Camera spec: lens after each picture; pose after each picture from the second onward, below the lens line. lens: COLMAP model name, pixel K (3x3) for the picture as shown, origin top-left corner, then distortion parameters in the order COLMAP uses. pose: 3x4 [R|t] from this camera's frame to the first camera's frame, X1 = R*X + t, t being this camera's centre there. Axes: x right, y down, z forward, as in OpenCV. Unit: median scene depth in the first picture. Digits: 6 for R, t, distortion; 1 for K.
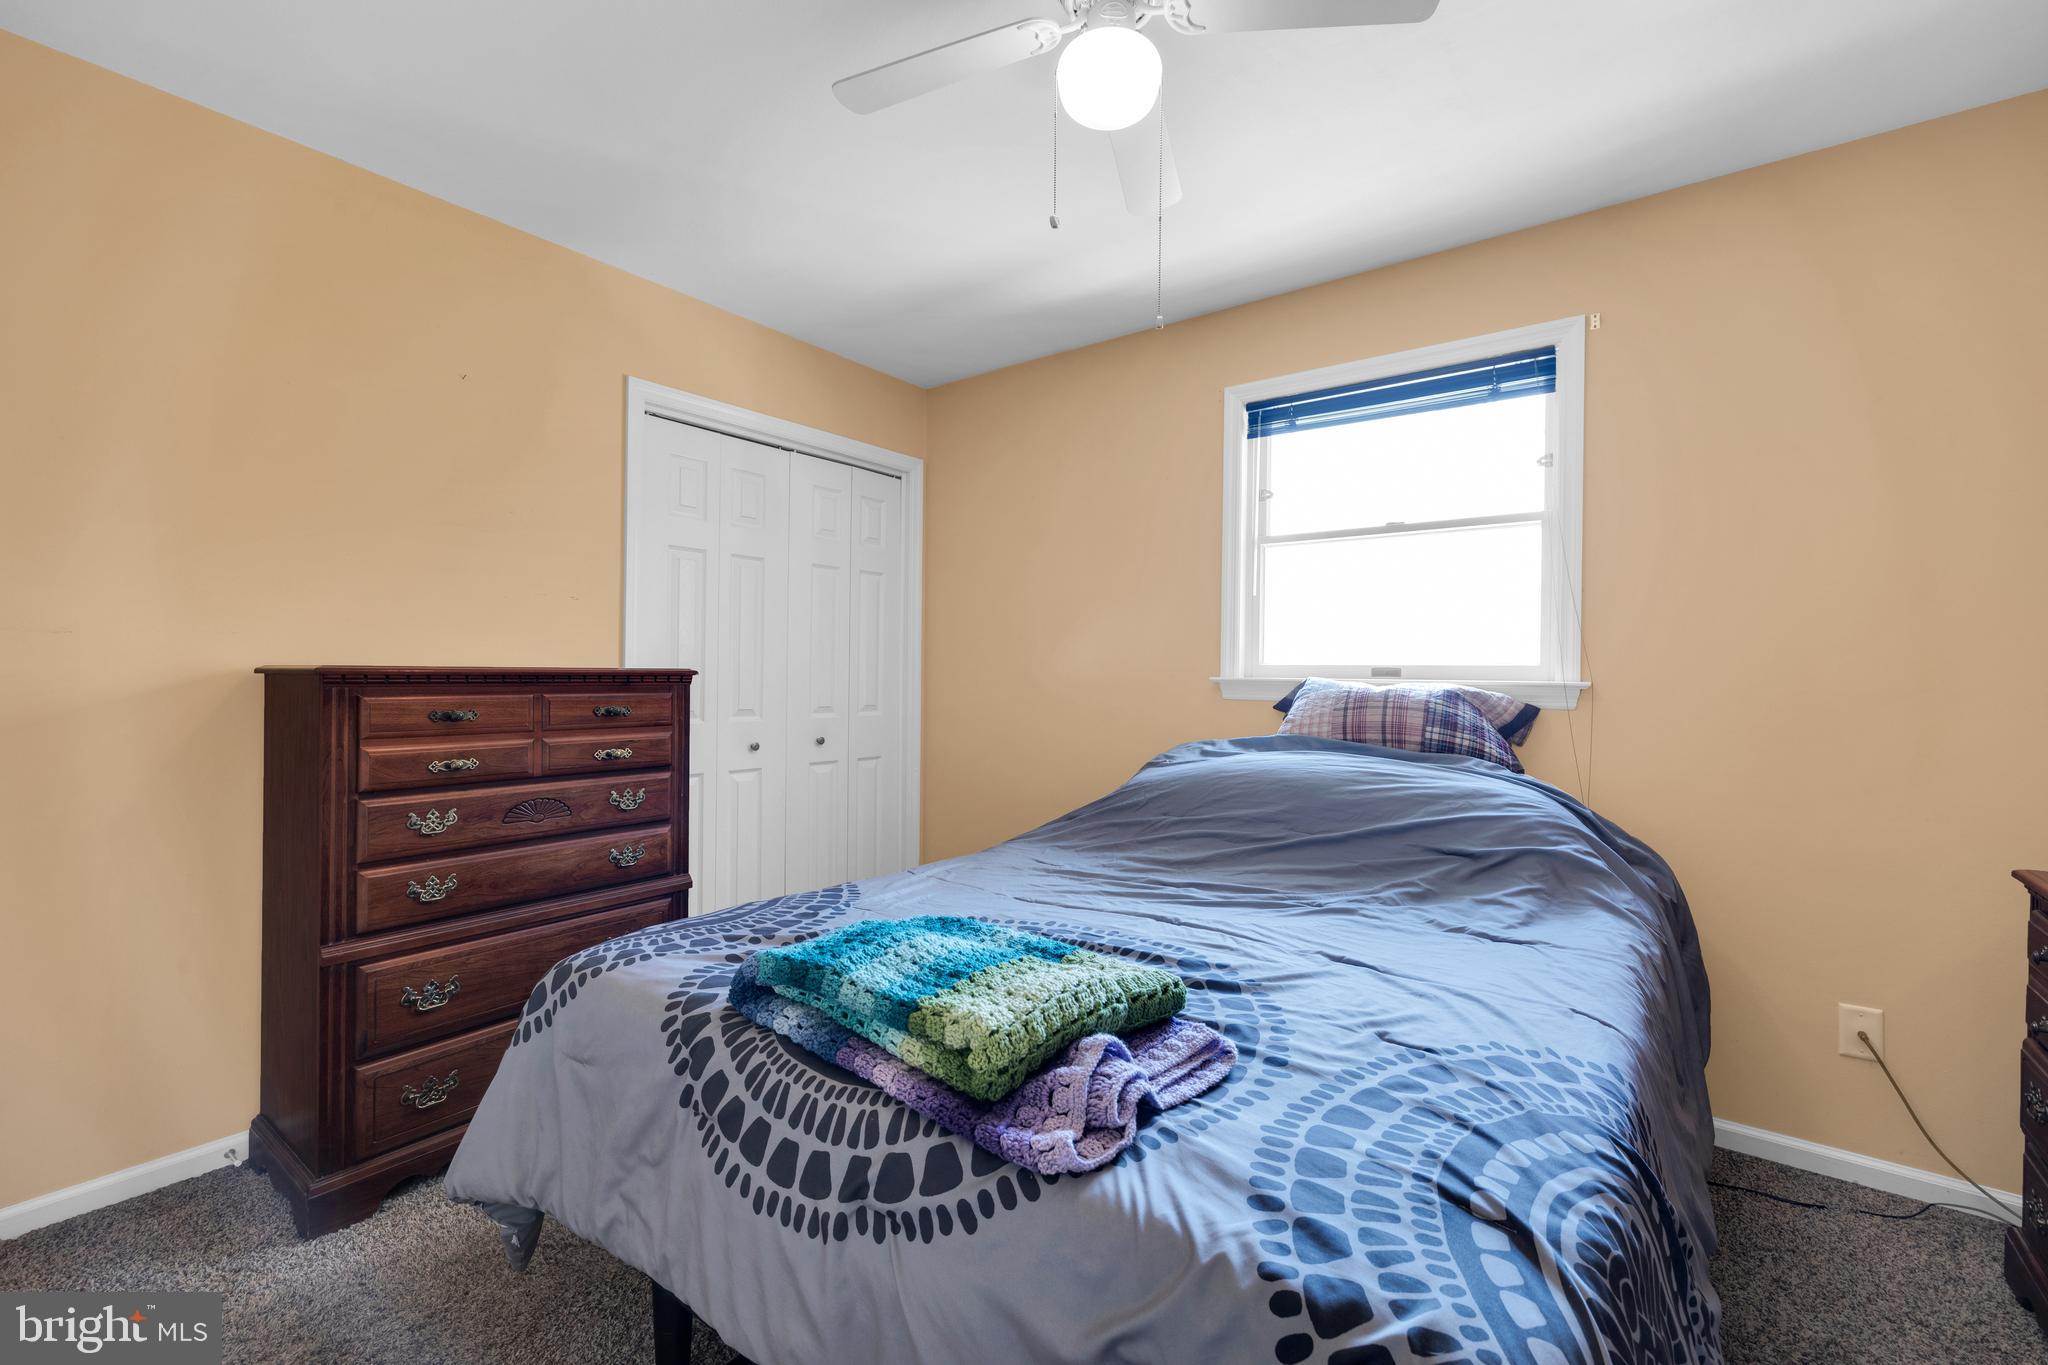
lens RADIAL K [[851.9, 0, 1020.6], [0, 851.9, 675.3], [0, 0, 1]] dist [0.001767, -0.000202]
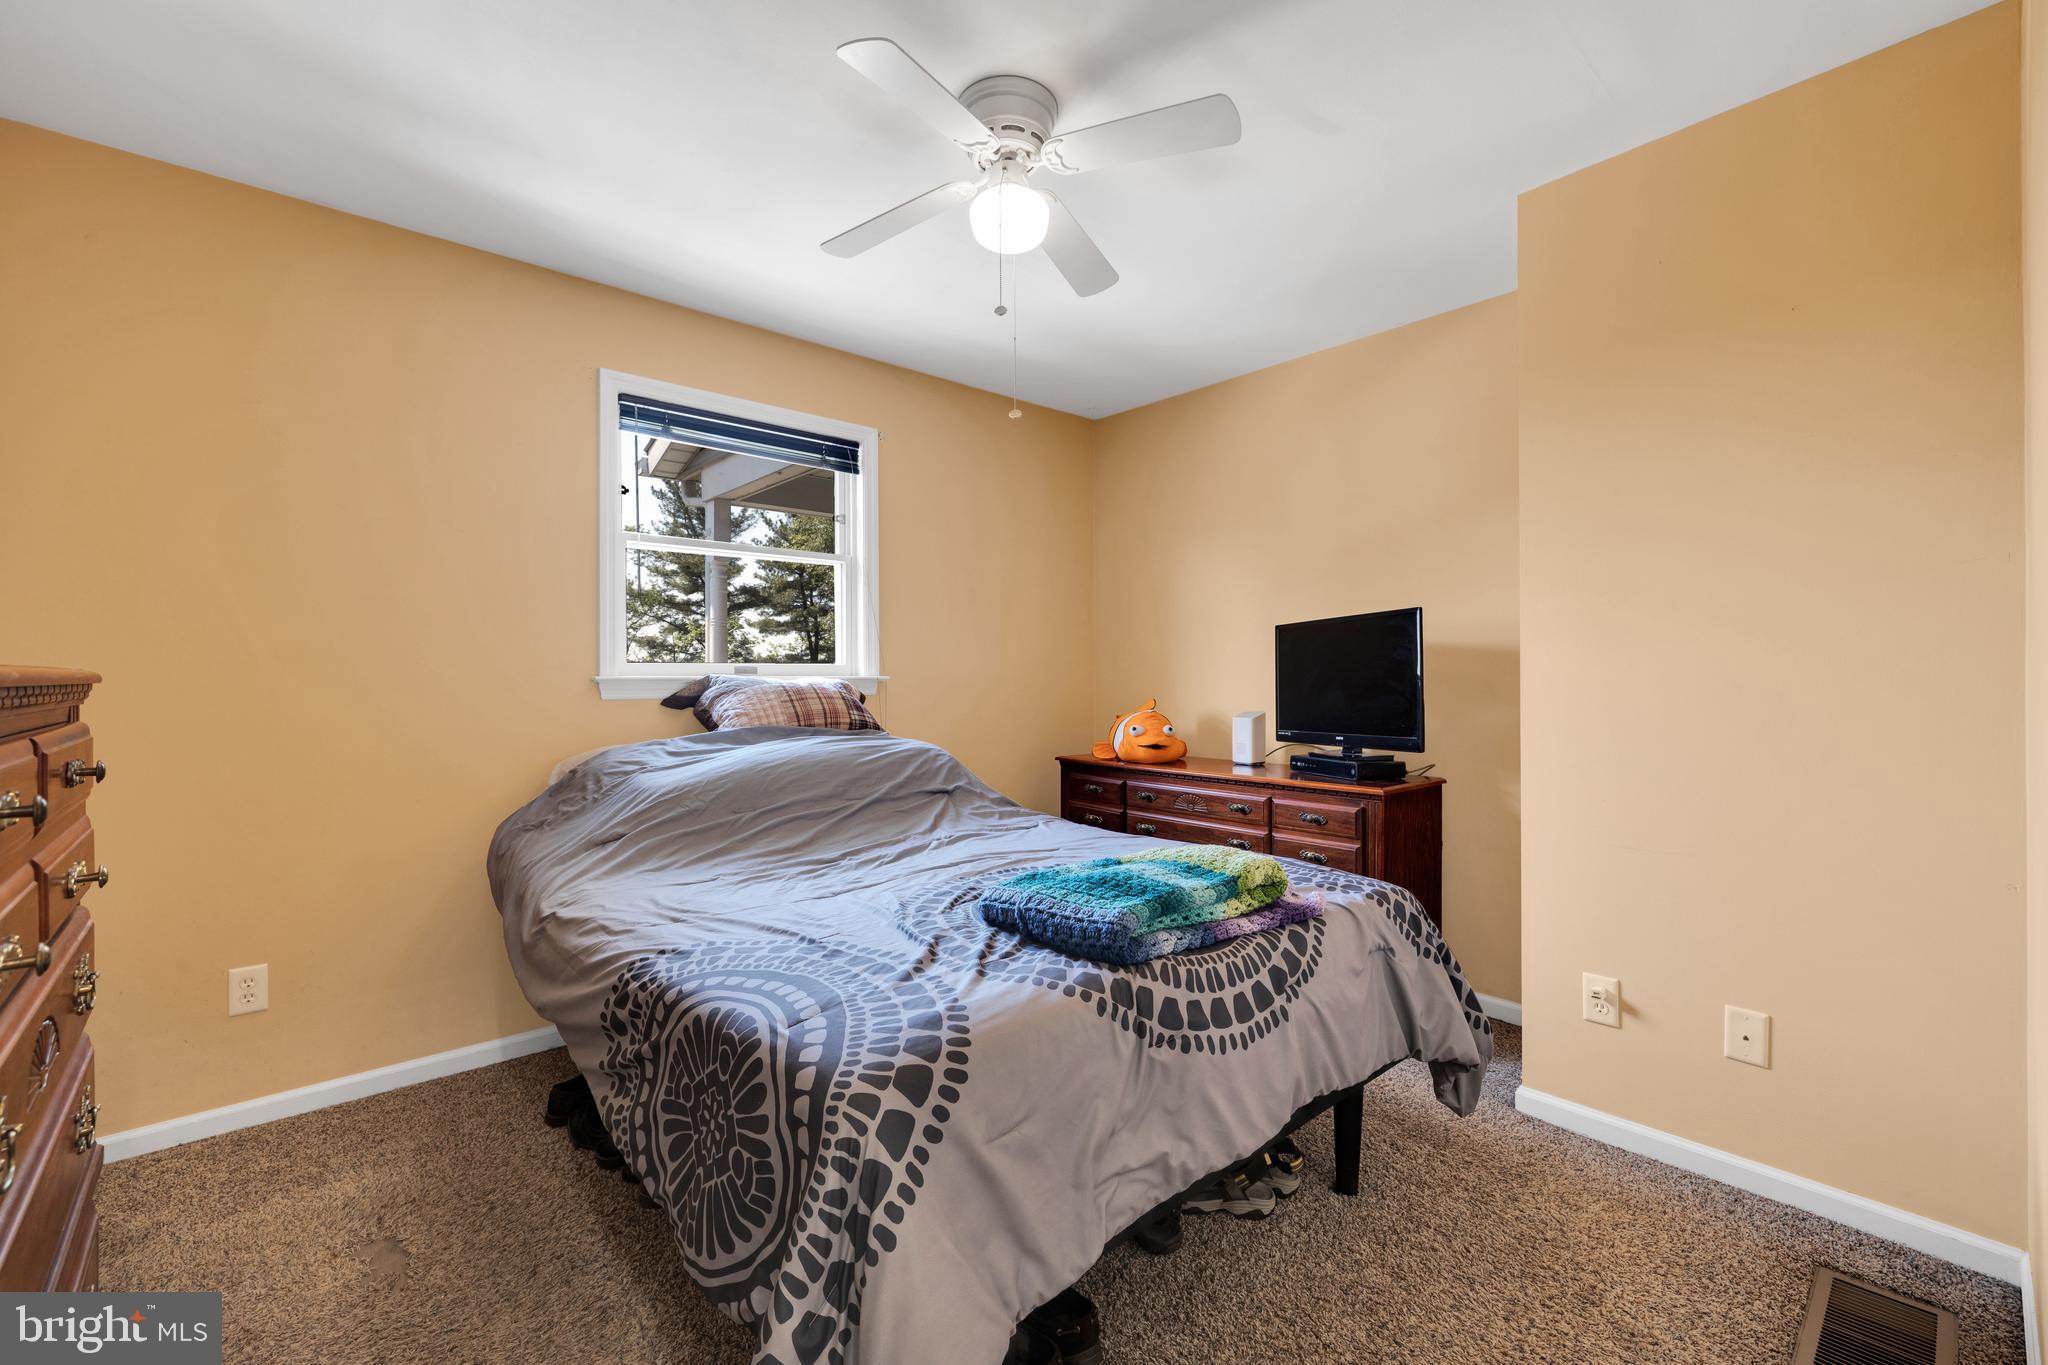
lens RADIAL K [[851.9, 0, 1020.9], [0, 851.9, 678.3], [0, 0, 1]] dist [0.001767, -0.000202]
pose [[0.201890, -0.013970, 0.979309, -1.680160], [0.005626, 0.999898, 0.013103, -0.014696], [-0.979392, 0.002865, 0.201948, 1.015043]]
